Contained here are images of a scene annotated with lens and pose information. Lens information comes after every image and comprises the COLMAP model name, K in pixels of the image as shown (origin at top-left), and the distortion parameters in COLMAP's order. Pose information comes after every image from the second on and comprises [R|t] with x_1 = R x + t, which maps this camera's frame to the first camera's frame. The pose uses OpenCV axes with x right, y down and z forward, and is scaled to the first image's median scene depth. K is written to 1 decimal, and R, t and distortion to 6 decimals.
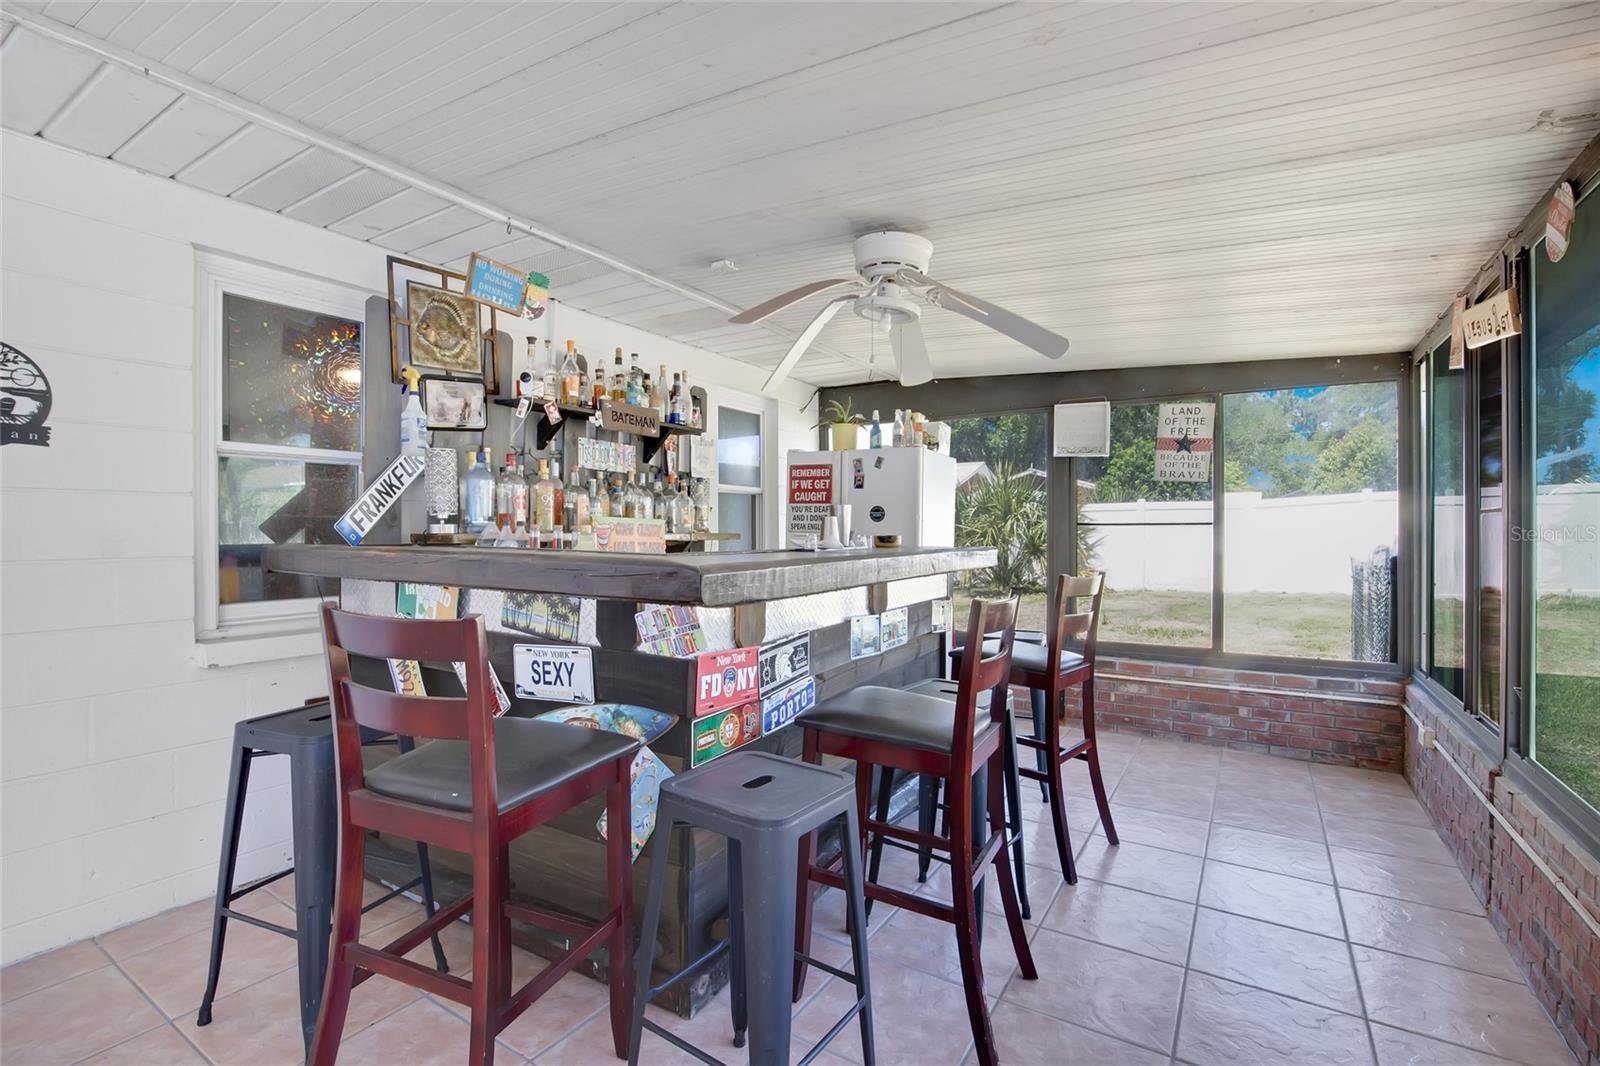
lens RADIAL K [[732.7, 0, 797.9], [0, 732.7, 533.5], [0, 0, 1]] dist [-0.038874, 0.008289]
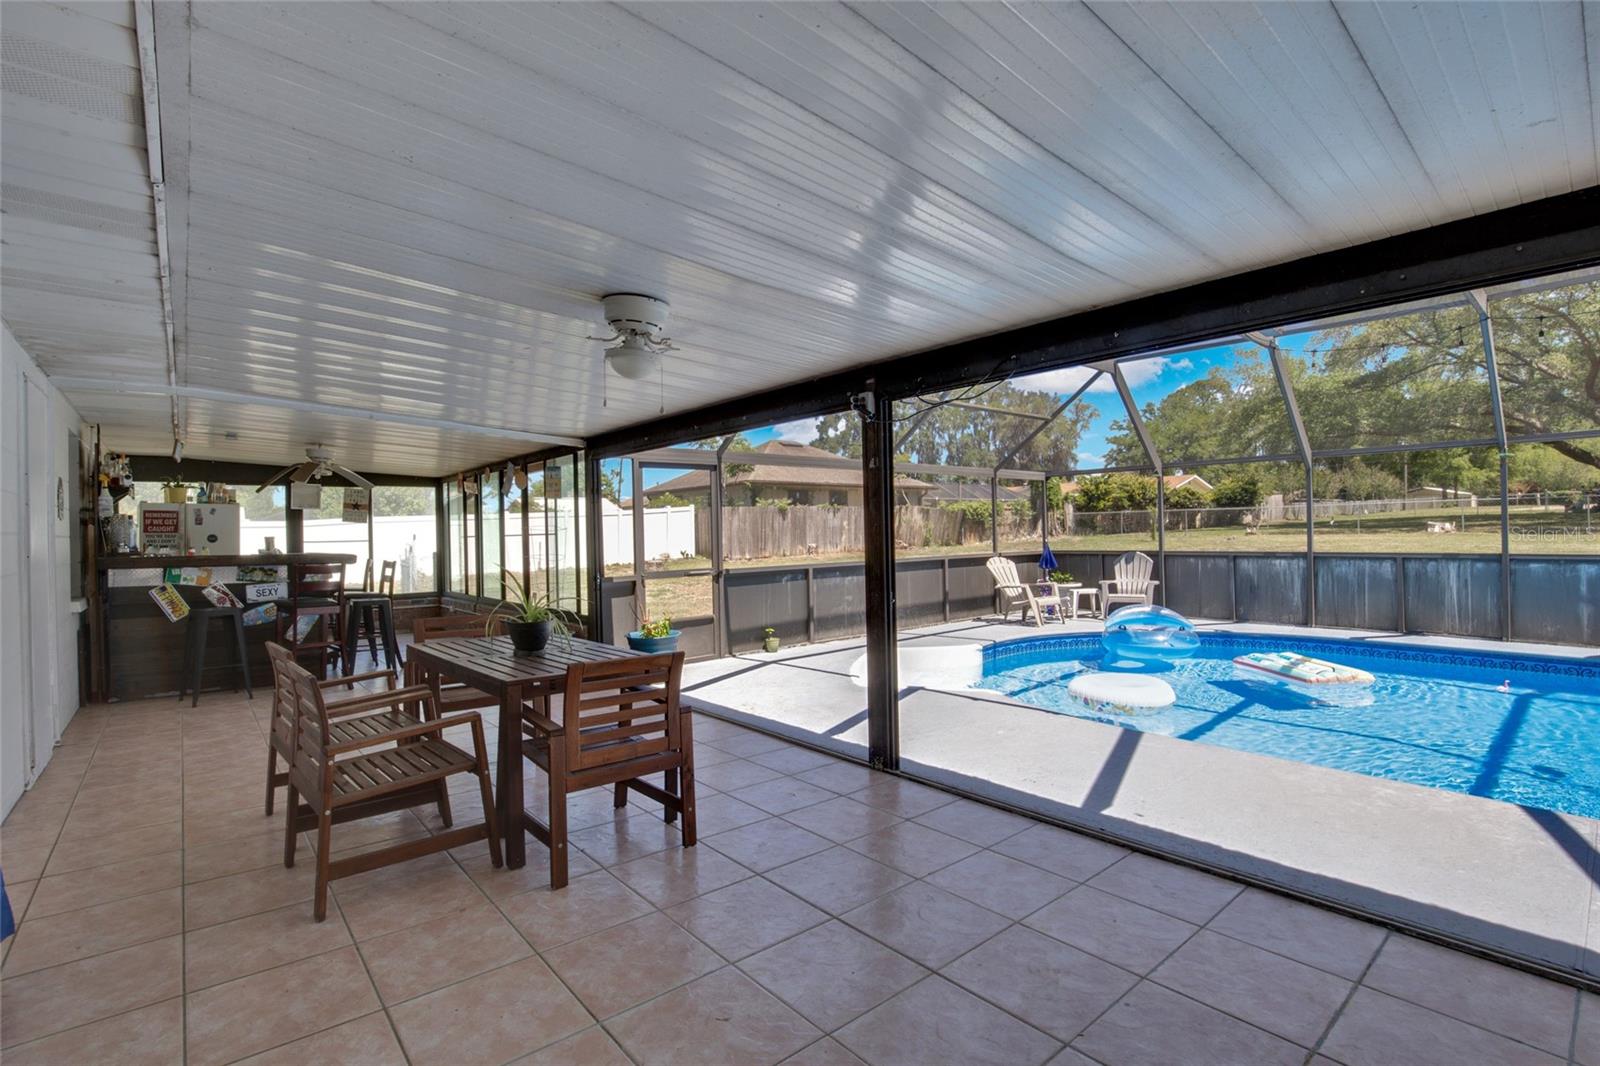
lens RADIAL K [[732.7, 0, 797.9], [0, 732.7, 533.5], [0, 0, 1]] dist [-0.038874, 0.008289]
pose [[0.303615, -0.009083, 0.952752, -1.909625], [0.021876, 0.999757, 0.002560, -0.018400], [-0.952544, 0.020065, 0.303740, -1.595570]]
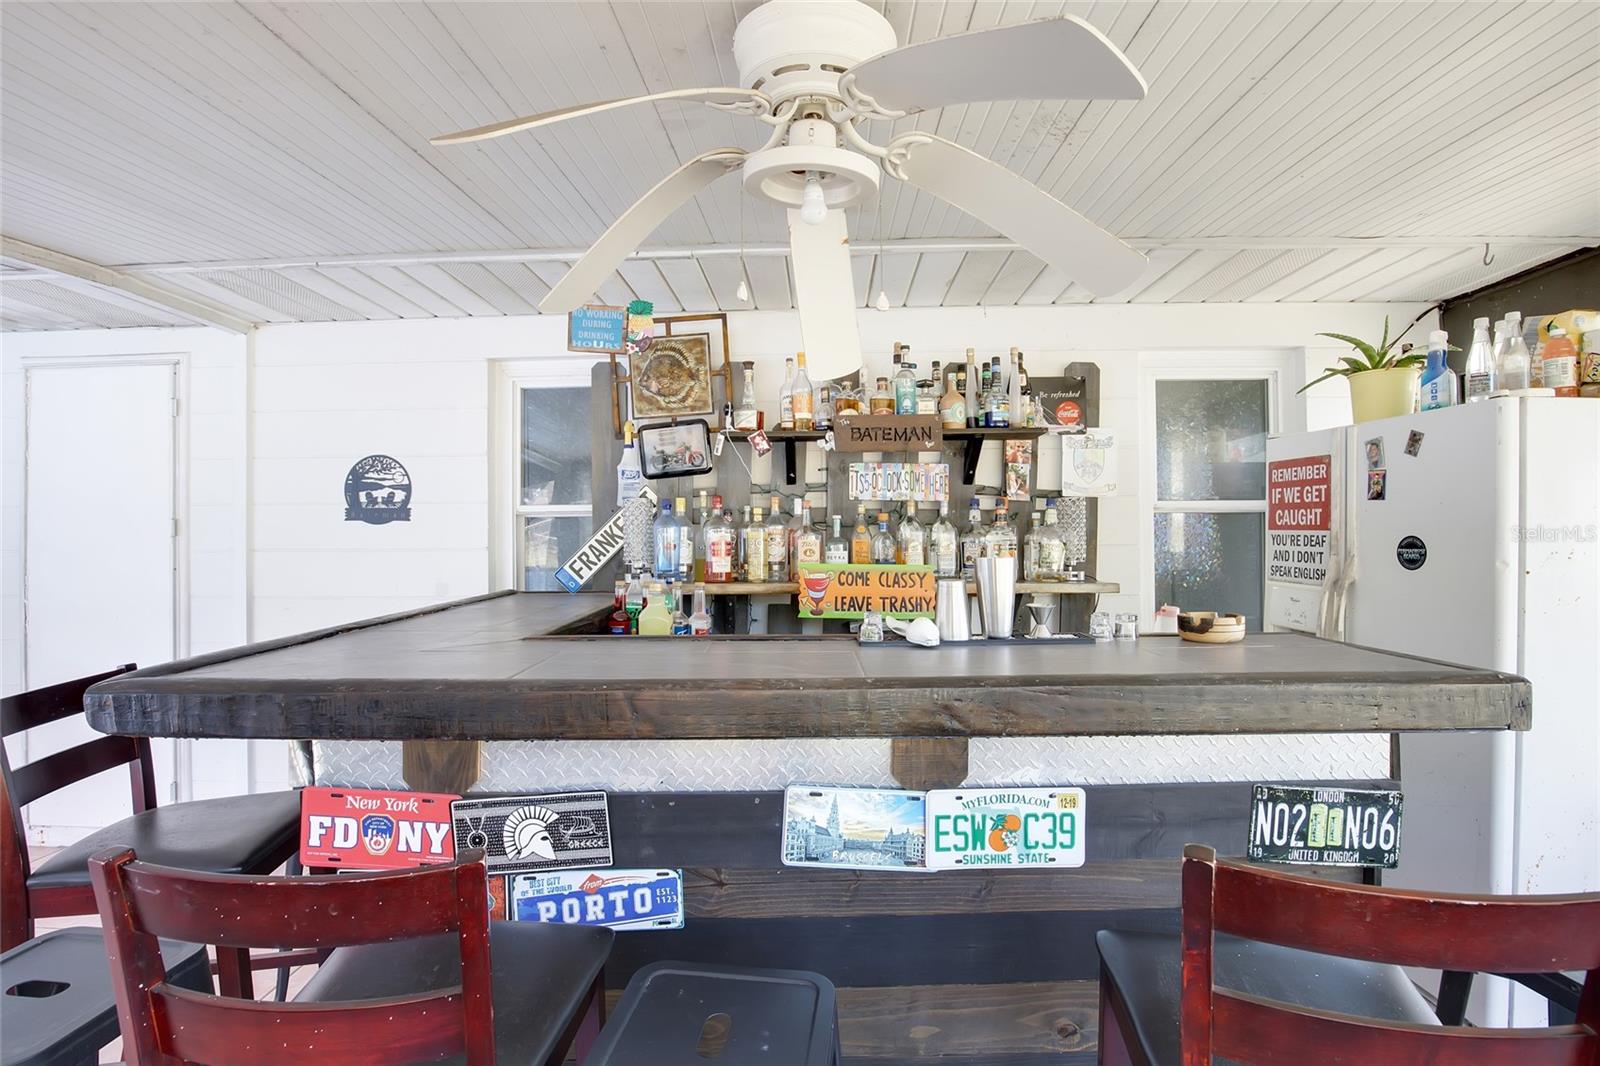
lens RADIAL K [[732.7, 0, 797.9], [0, 732.7, 533.5], [0, 0, 1]] dist [-0.038874, 0.008289]
pose [[0.496966, -0.009427, -0.867719, 0.499009], [0.003165, 0.999954, -0.009052, -0.058275], [0.867764, 0.001752, 0.496973, 0.690831]]
